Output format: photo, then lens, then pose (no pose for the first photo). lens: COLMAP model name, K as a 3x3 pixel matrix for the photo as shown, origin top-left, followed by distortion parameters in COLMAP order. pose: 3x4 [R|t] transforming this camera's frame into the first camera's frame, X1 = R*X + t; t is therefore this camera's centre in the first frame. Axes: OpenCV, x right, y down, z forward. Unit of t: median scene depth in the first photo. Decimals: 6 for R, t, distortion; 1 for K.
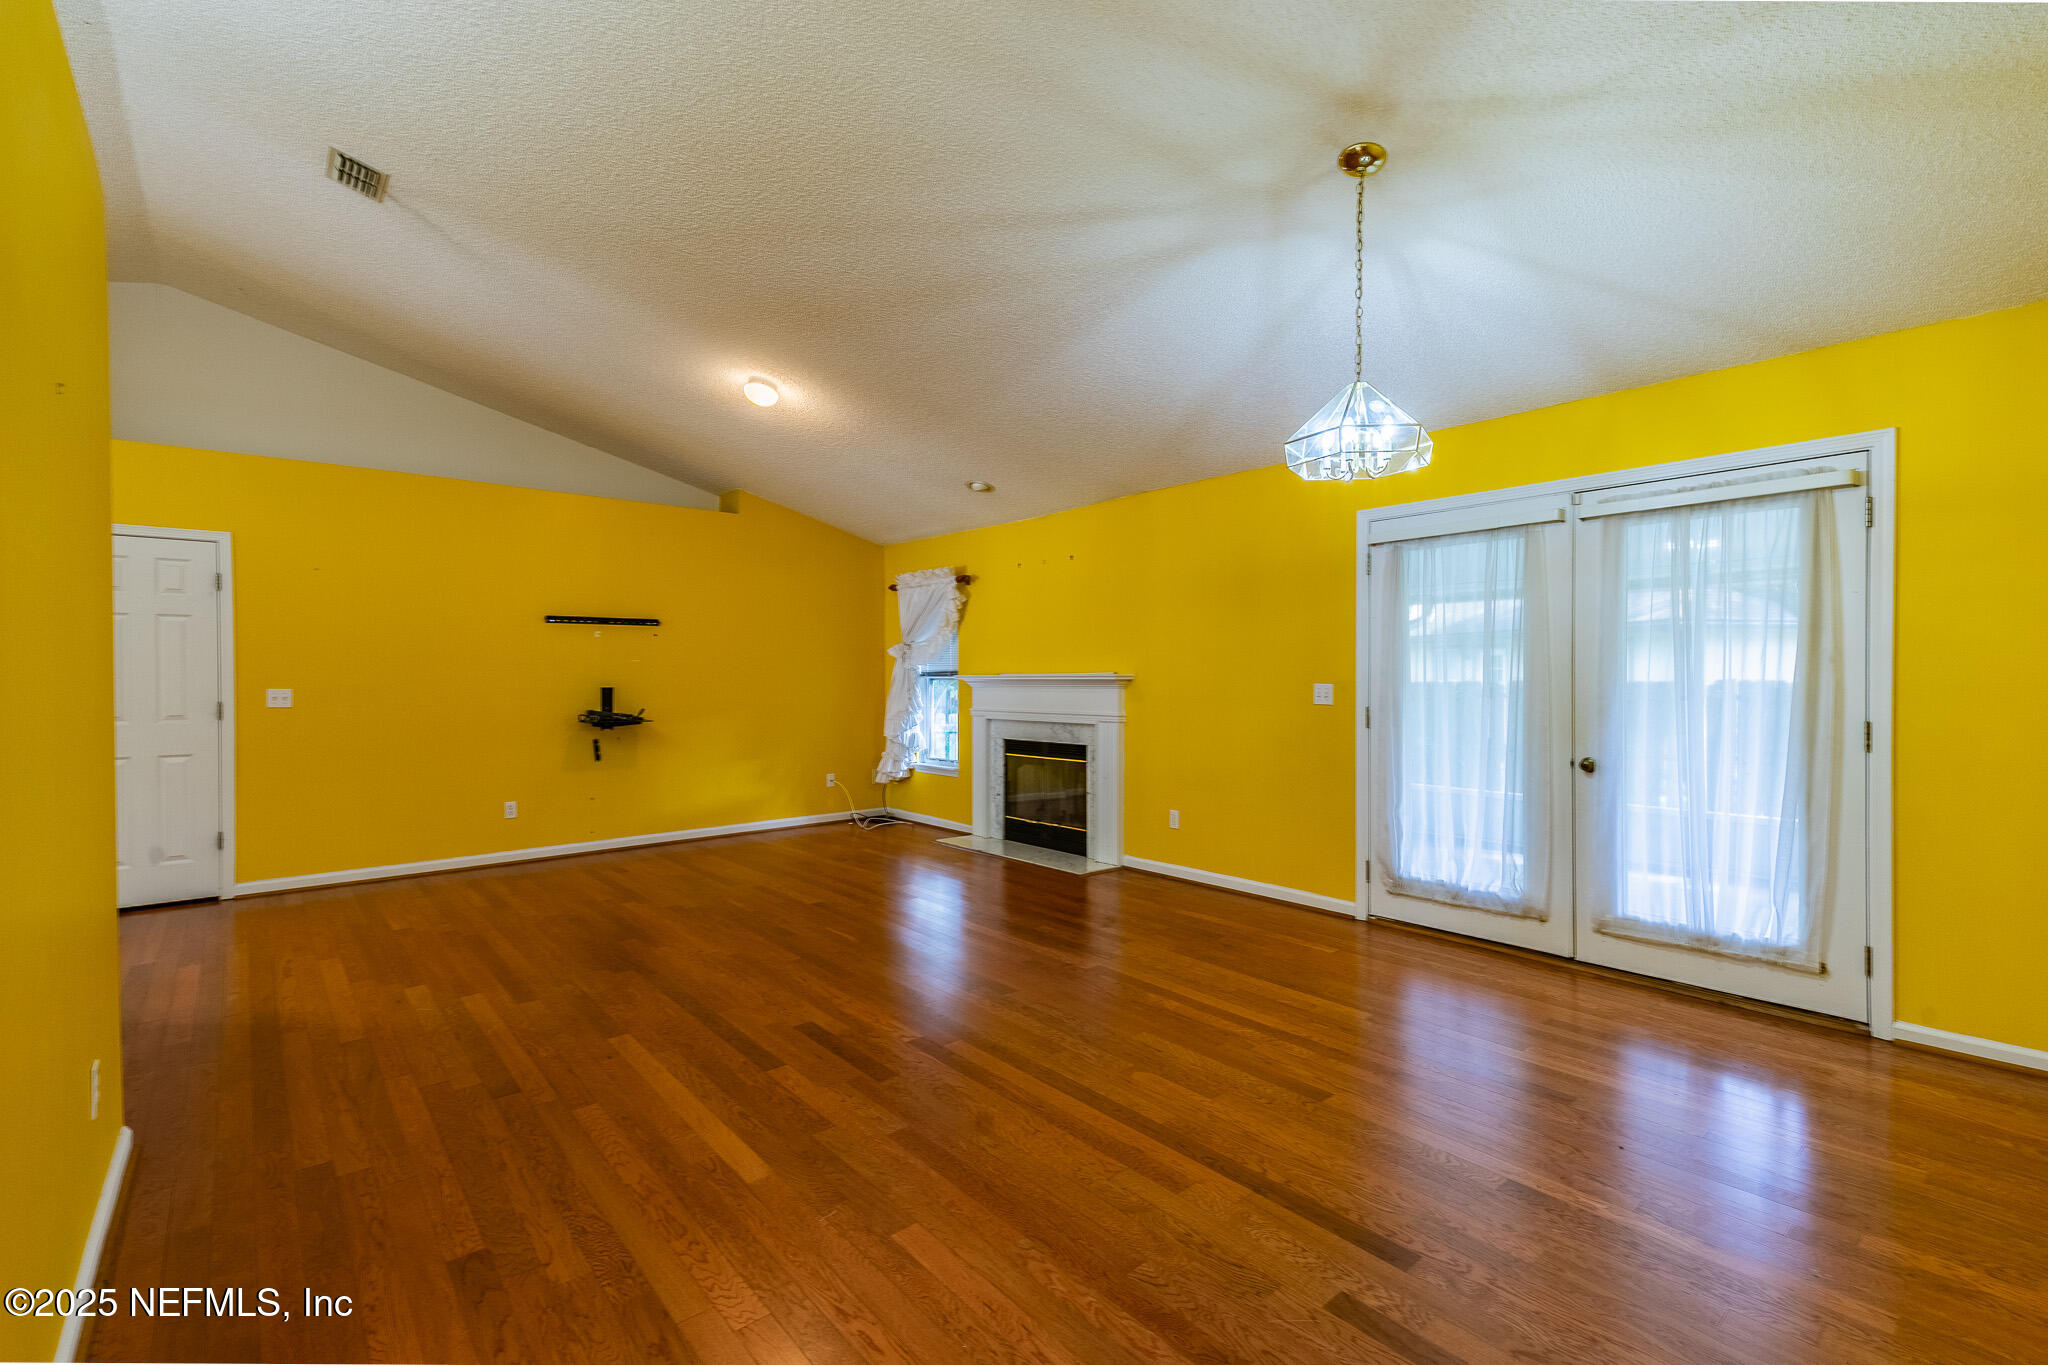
lens RADIAL K [[897.0, 0, 1024.0], [0, 897.0, 682.5], [0, 0, 1]] dist [0.048872, -0.018499]
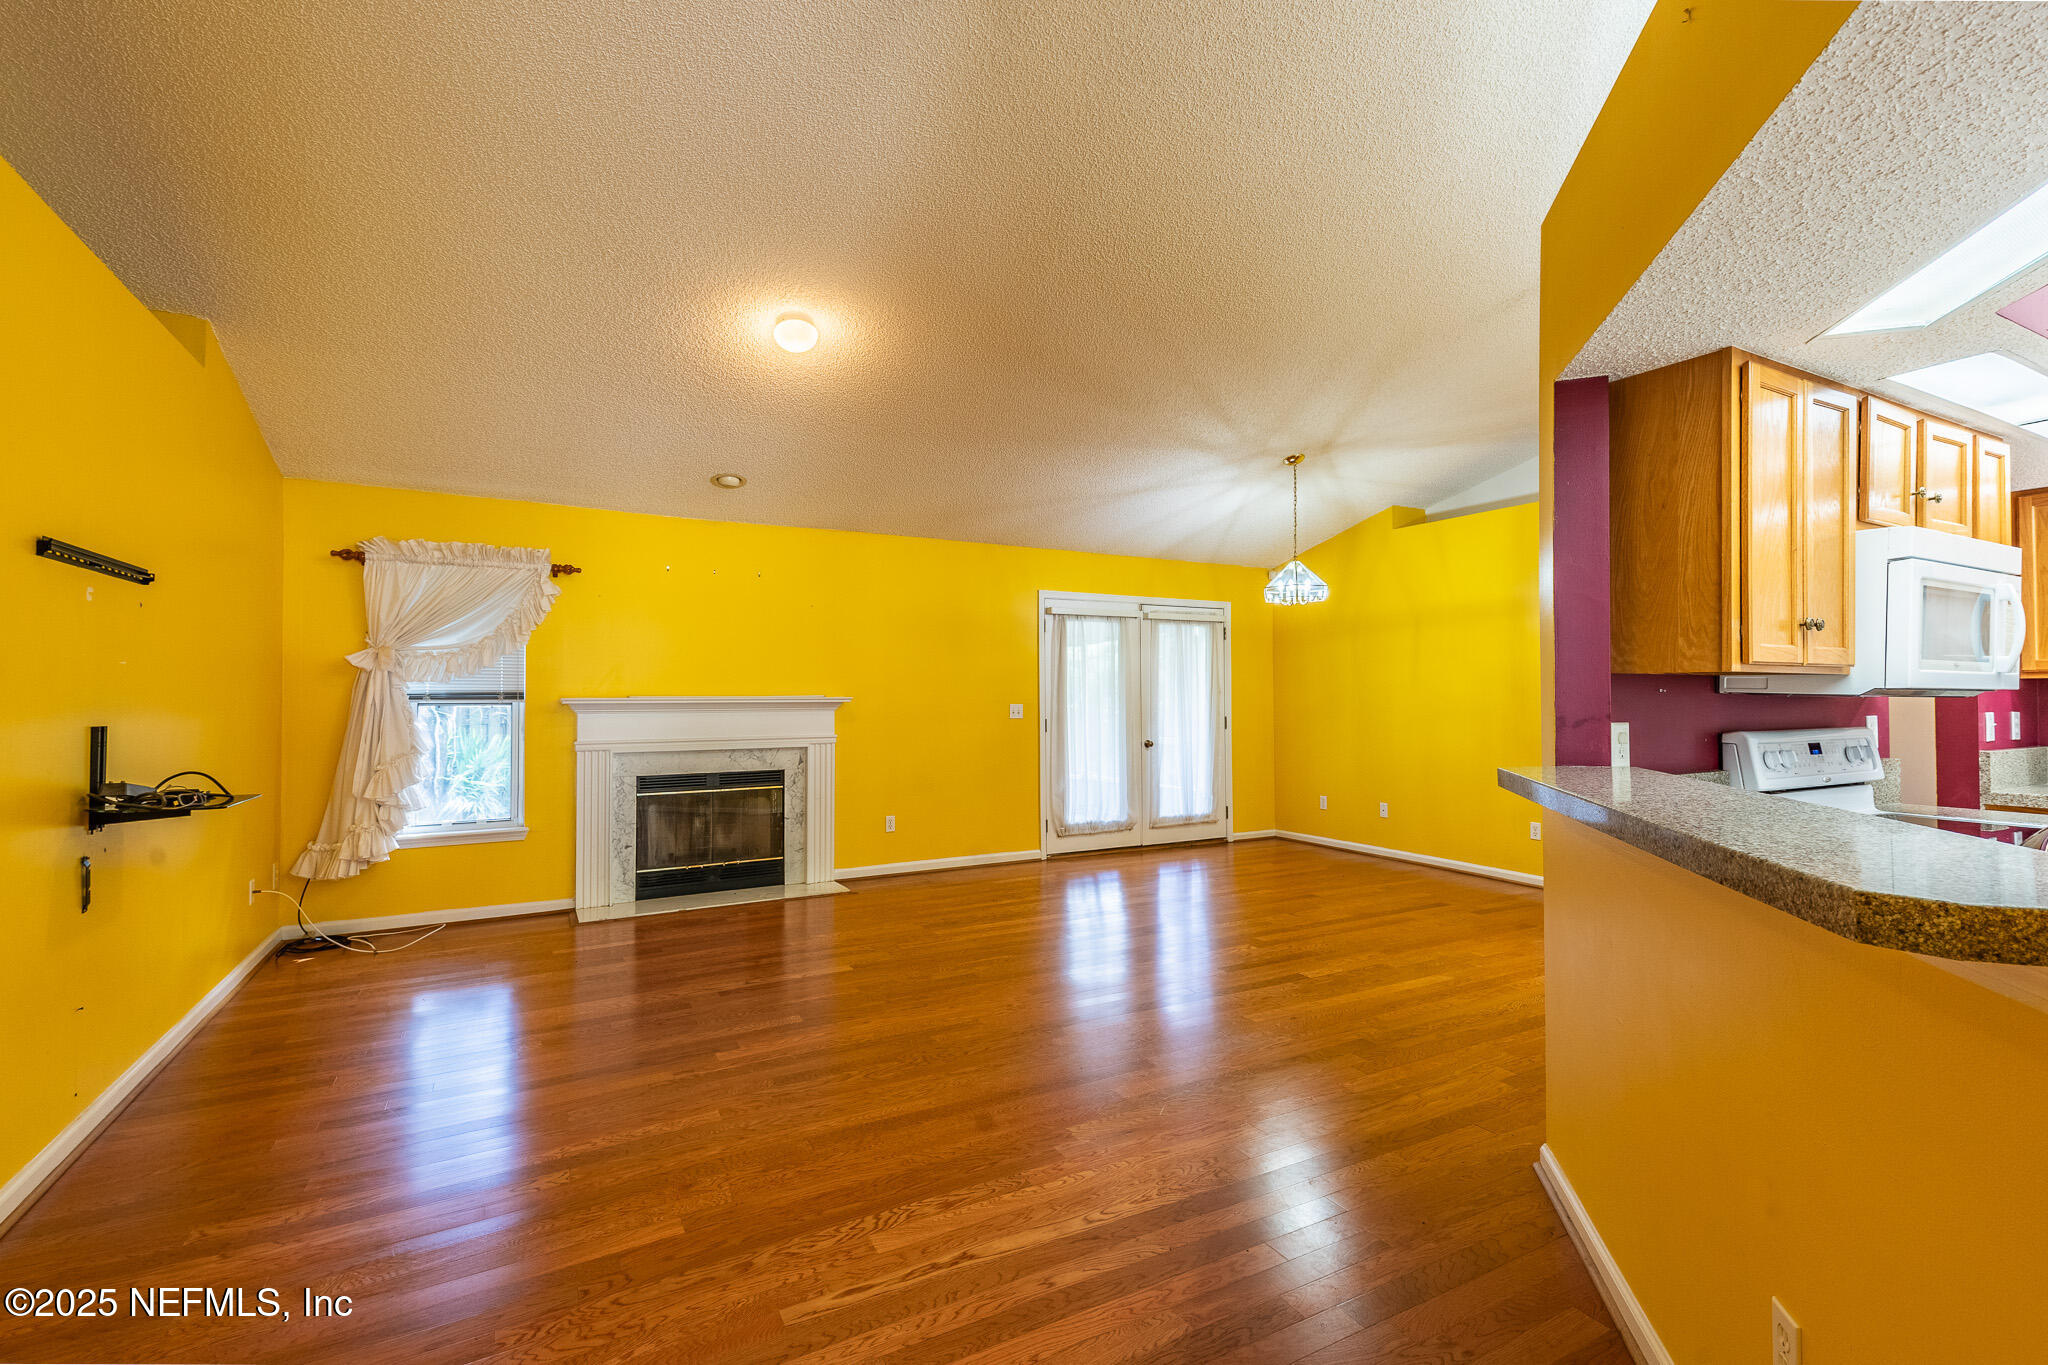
lens RADIAL K [[897.0, 0, 1024.0], [0, 897.0, 682.5], [0, 0, 1]] dist [0.048872, -0.018499]
pose [[0.205191, 0.017821, 0.978560, -1.106515], [0.007489, 0.999776, -0.019778, -0.004725], [-0.978693, 0.011387, 0.205012, 0.715304]]
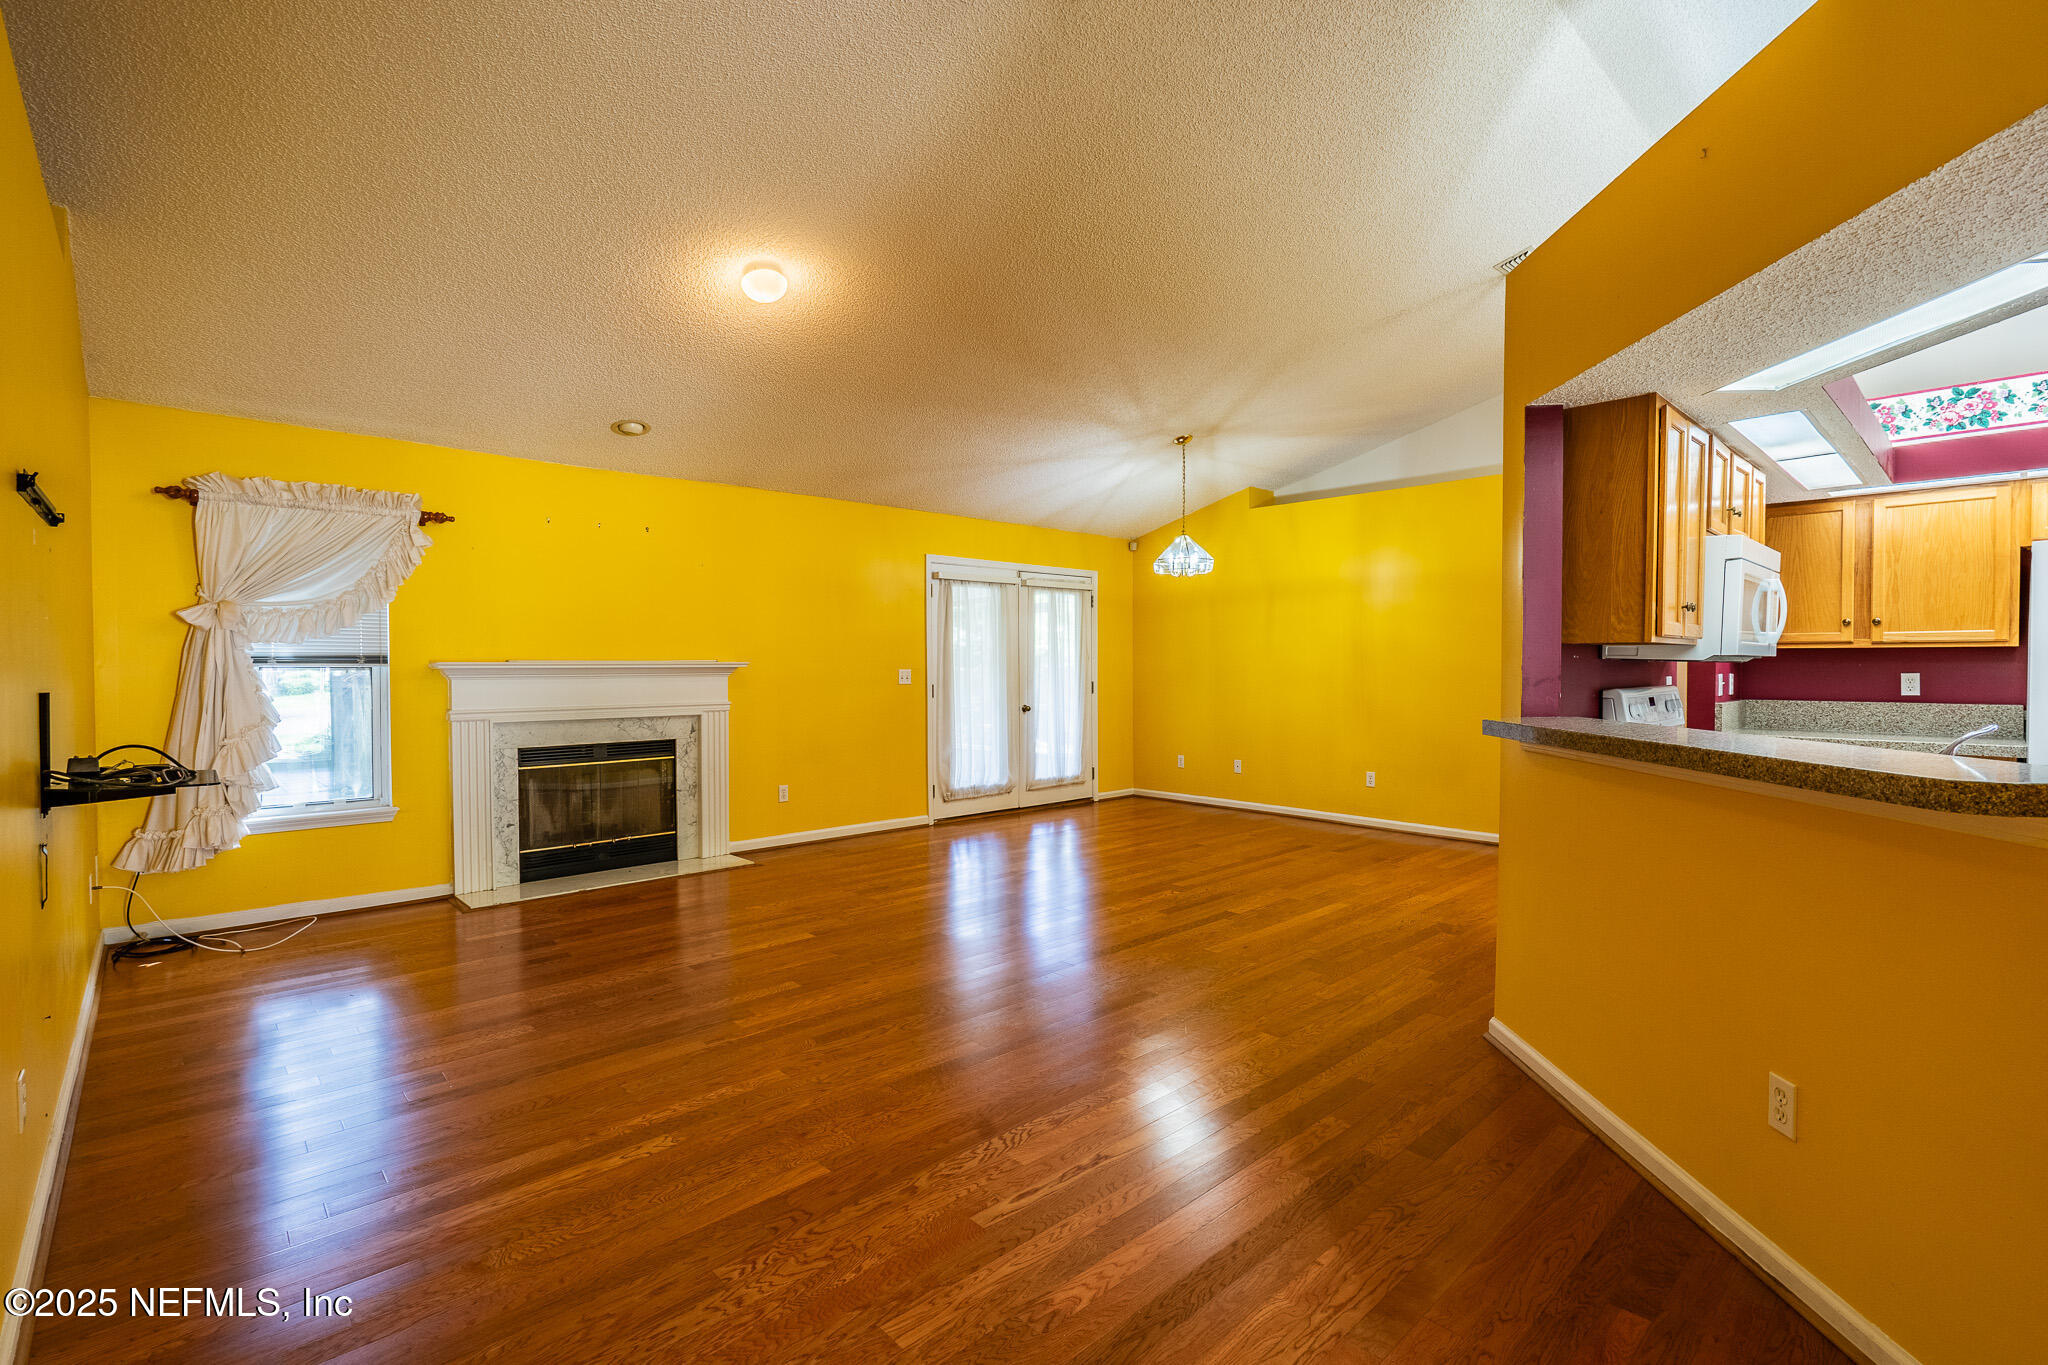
lens RADIAL K [[925.9, 0, 1024.0], [0, 925.9, 682.5], [0, 0, 1]] dist [-0.006744, 0.000424]
pose [[-0.041643, -0.018351, 0.998964, -1.173382], [0.006465, 0.999805, 0.018636, -0.004229], [-0.999112, 0.007234, -0.041516, 0.901129]]
